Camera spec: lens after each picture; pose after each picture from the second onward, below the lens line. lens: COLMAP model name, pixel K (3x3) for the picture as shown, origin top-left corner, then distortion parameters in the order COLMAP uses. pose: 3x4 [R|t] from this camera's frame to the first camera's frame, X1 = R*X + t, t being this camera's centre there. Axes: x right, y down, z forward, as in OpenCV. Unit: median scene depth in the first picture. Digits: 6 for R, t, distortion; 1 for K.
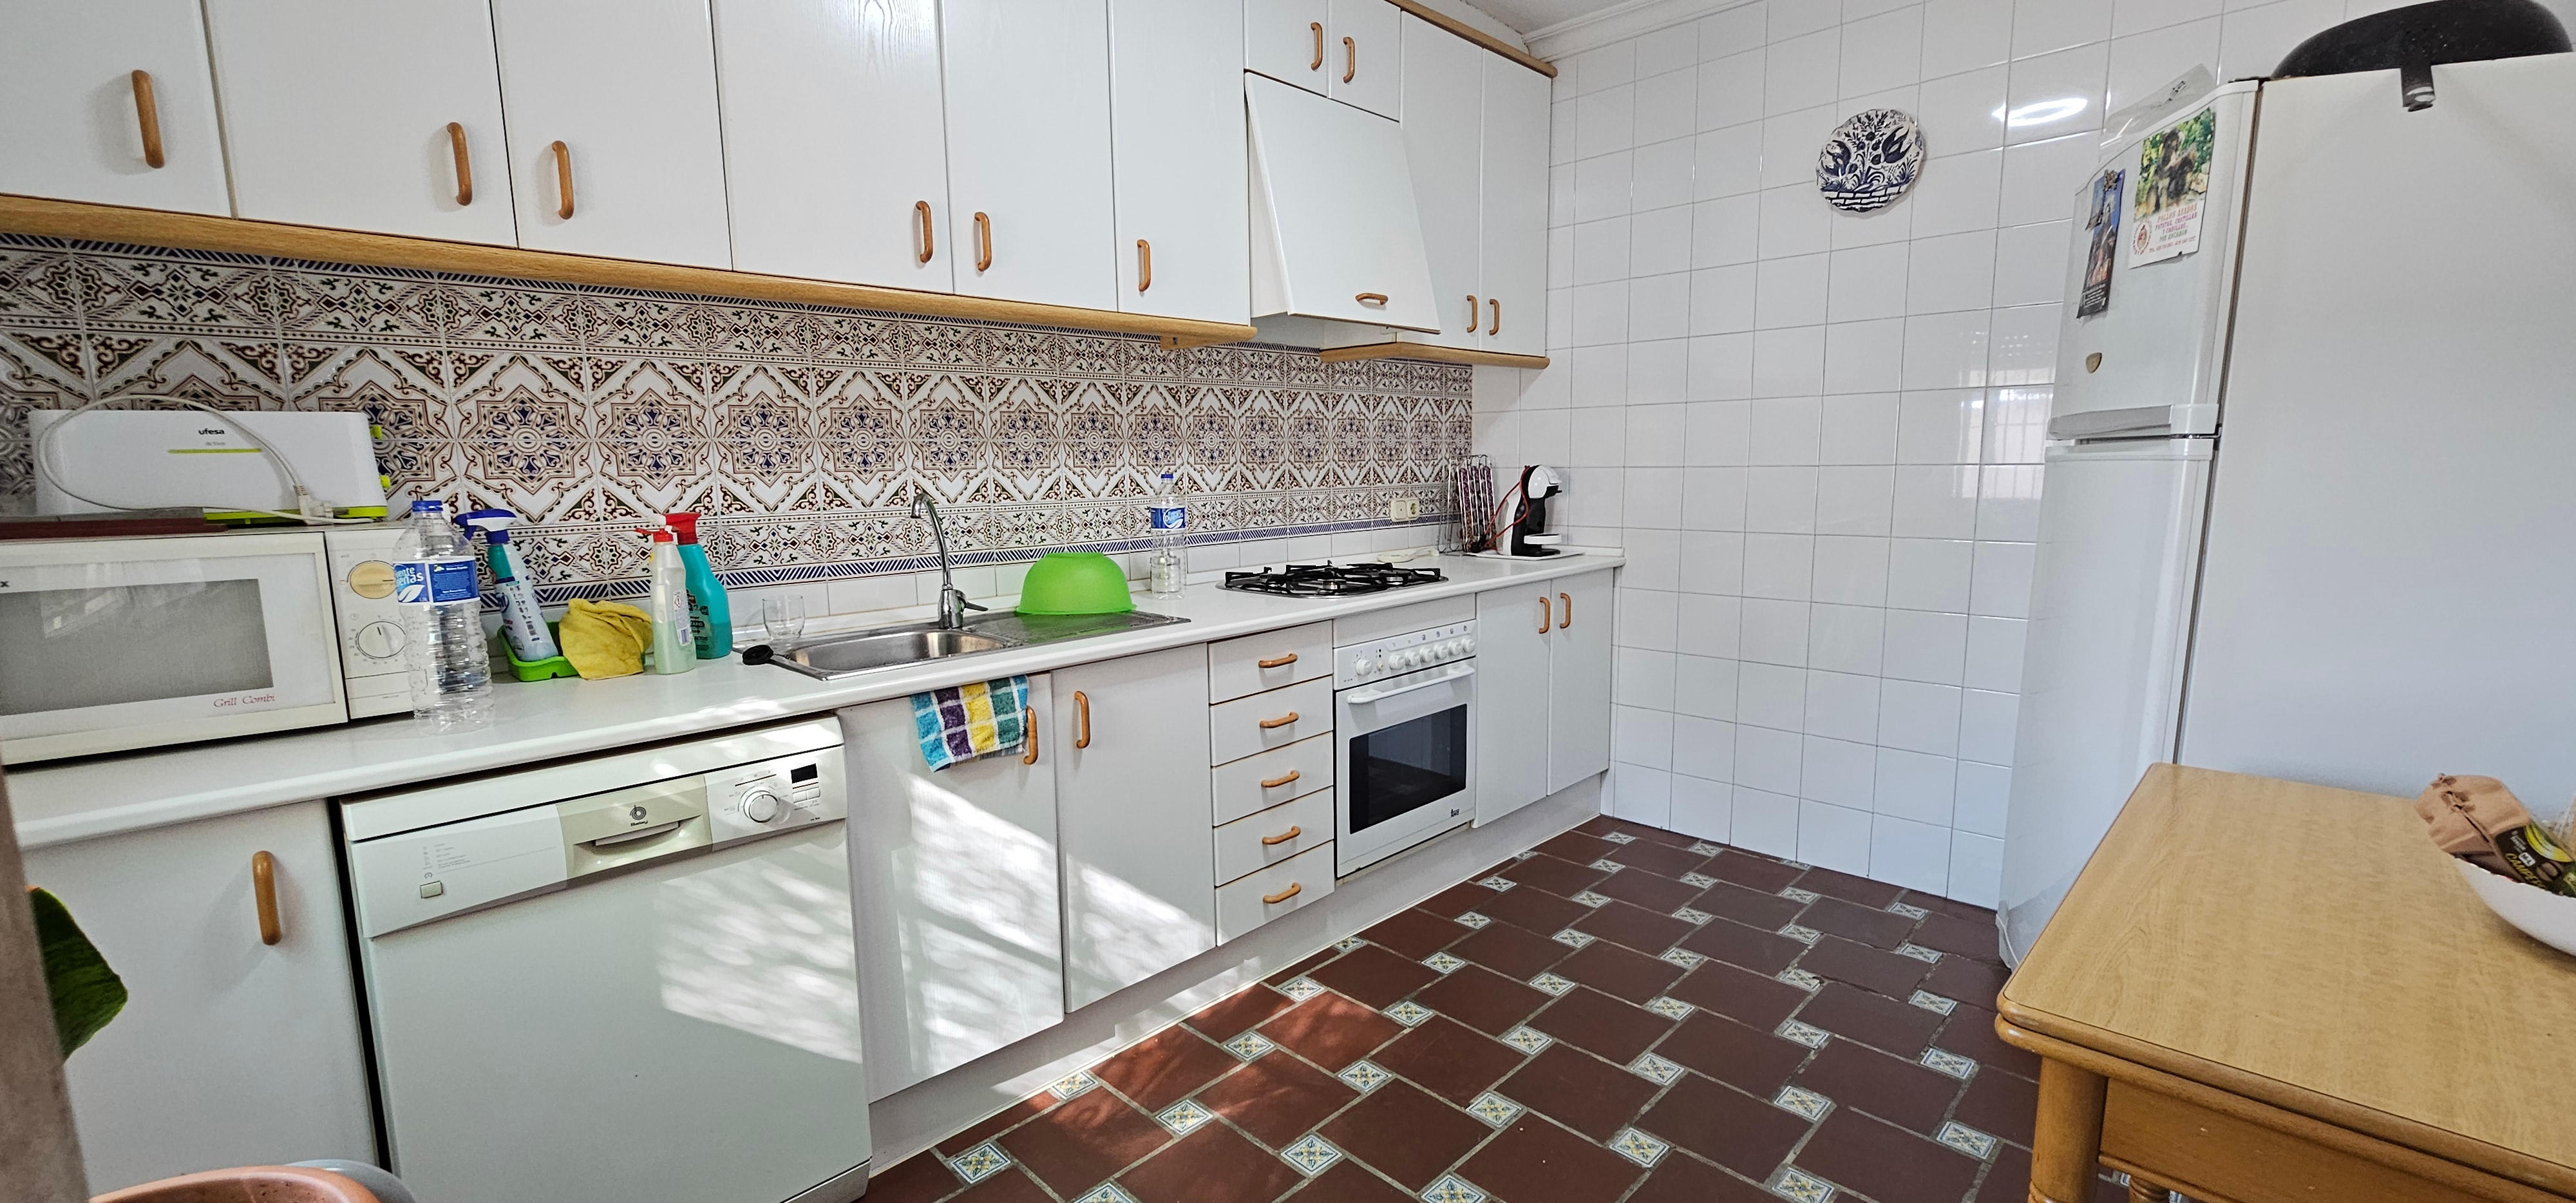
lens RADIAL K [[1050.3, 0, 1278.5], [0, 1050.3, 615.6], [0, 0, 1]] dist [-0.003031, 0.000413]
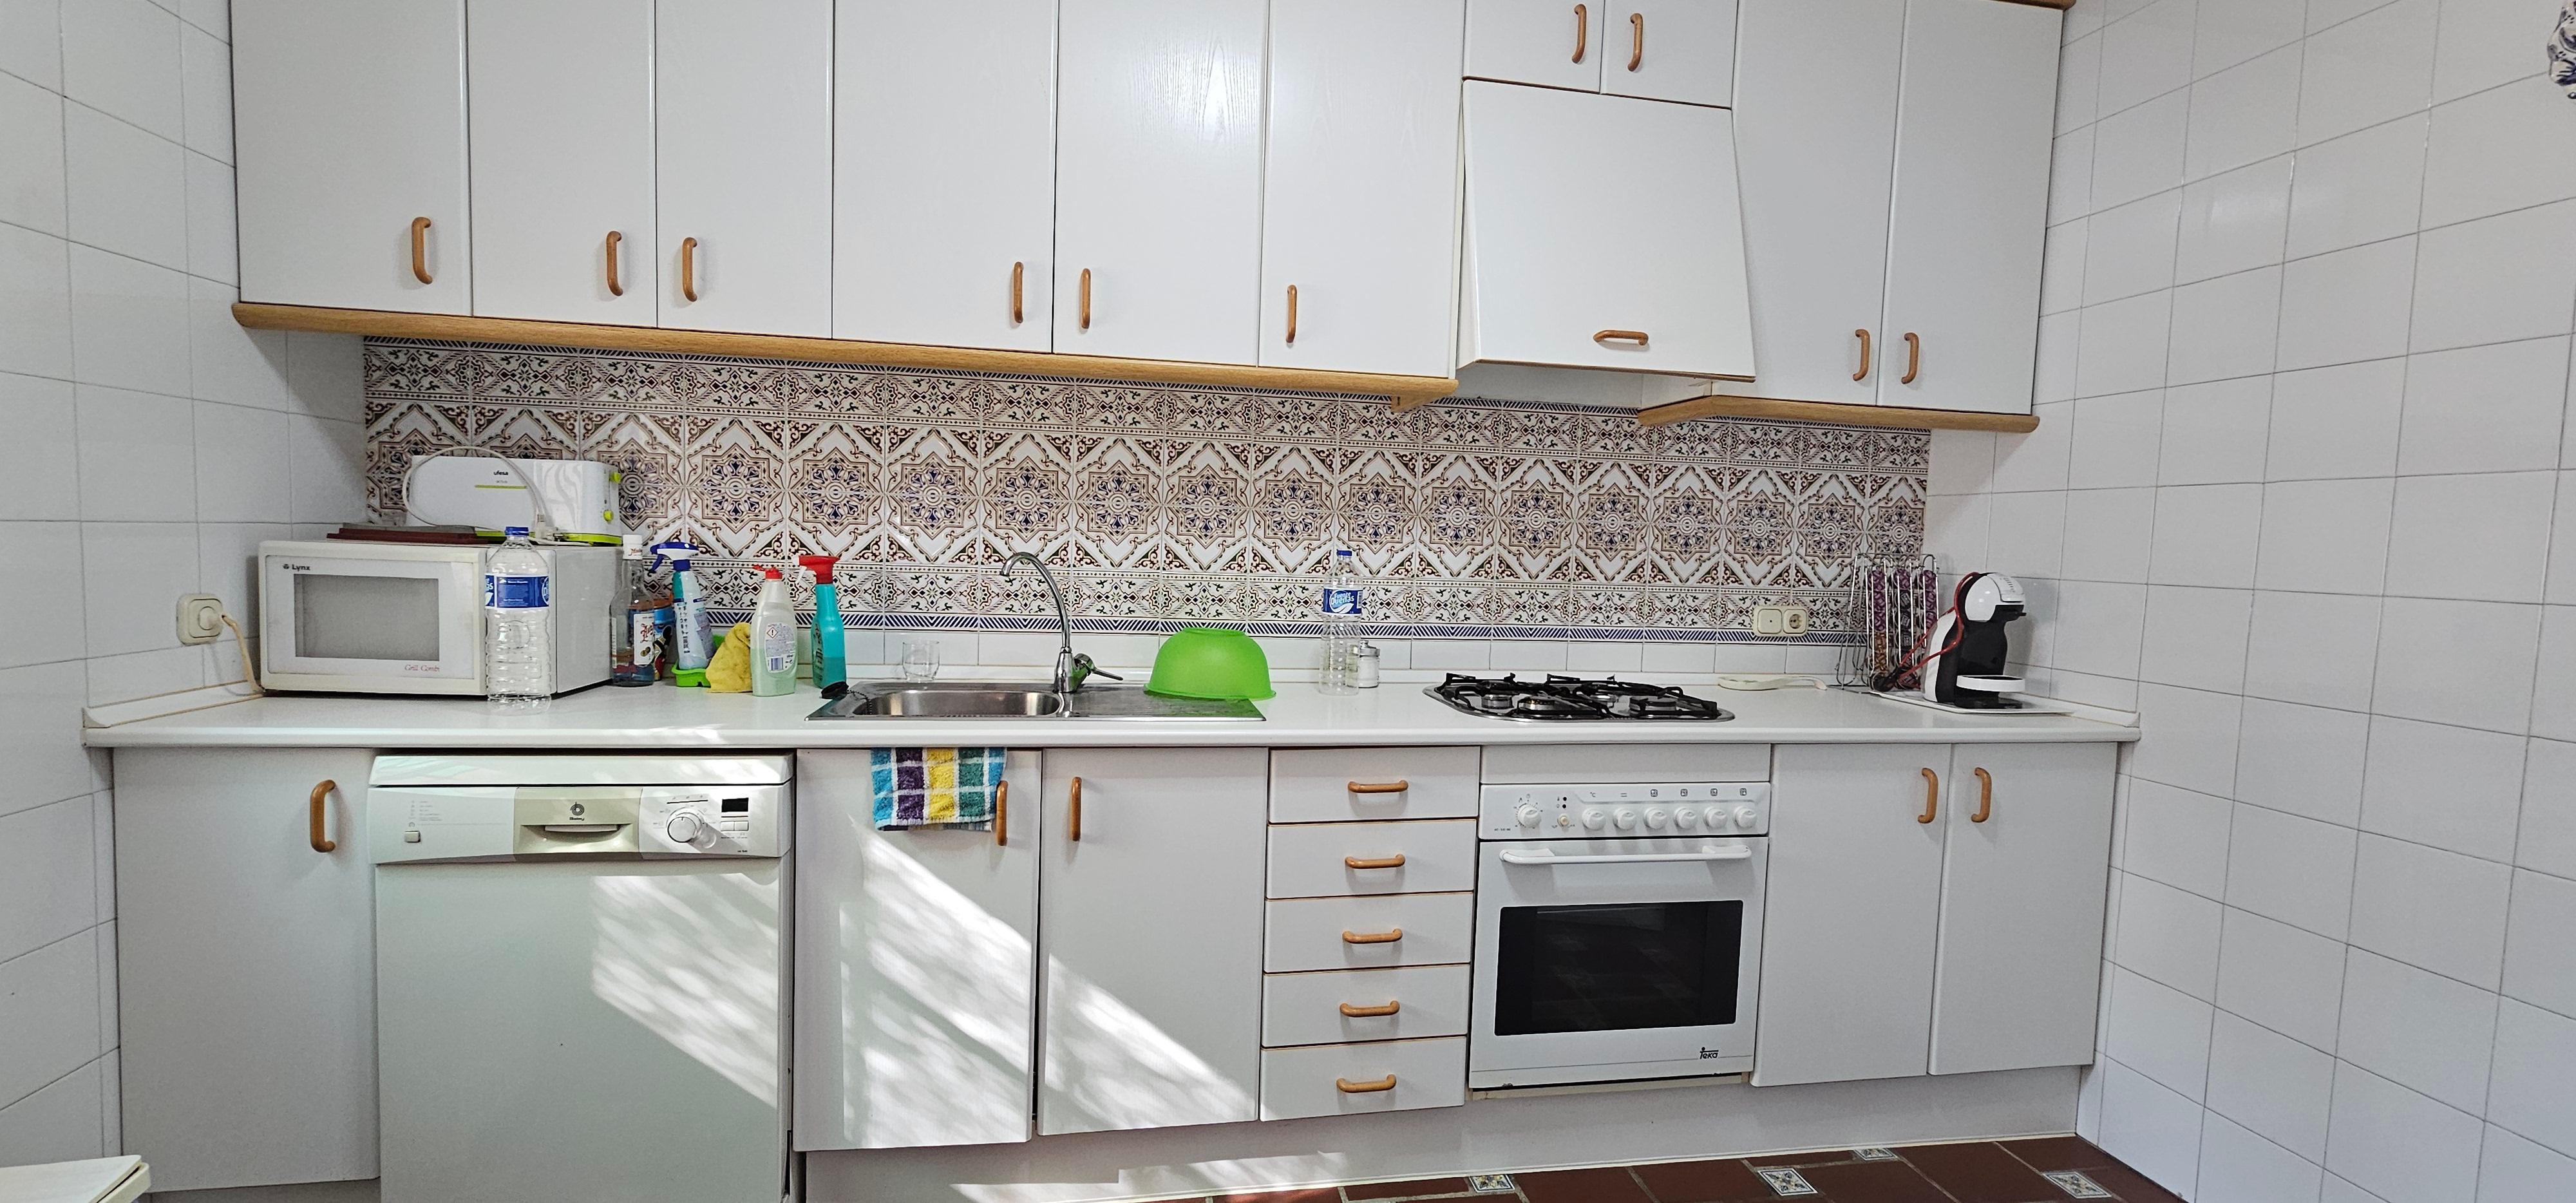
lens RADIAL K [[1050.3, 0, 1279.6], [0, 1050.3, 613.2], [0, 0, 1]] dist [-0.003031, 0.000413]
pose [[0.816131, 0.084610, -0.571640, 0.422816], [-0.131649, 0.990433, -0.041359, -0.049054], [0.562671, 0.109010, 0.819462, 0.321349]]
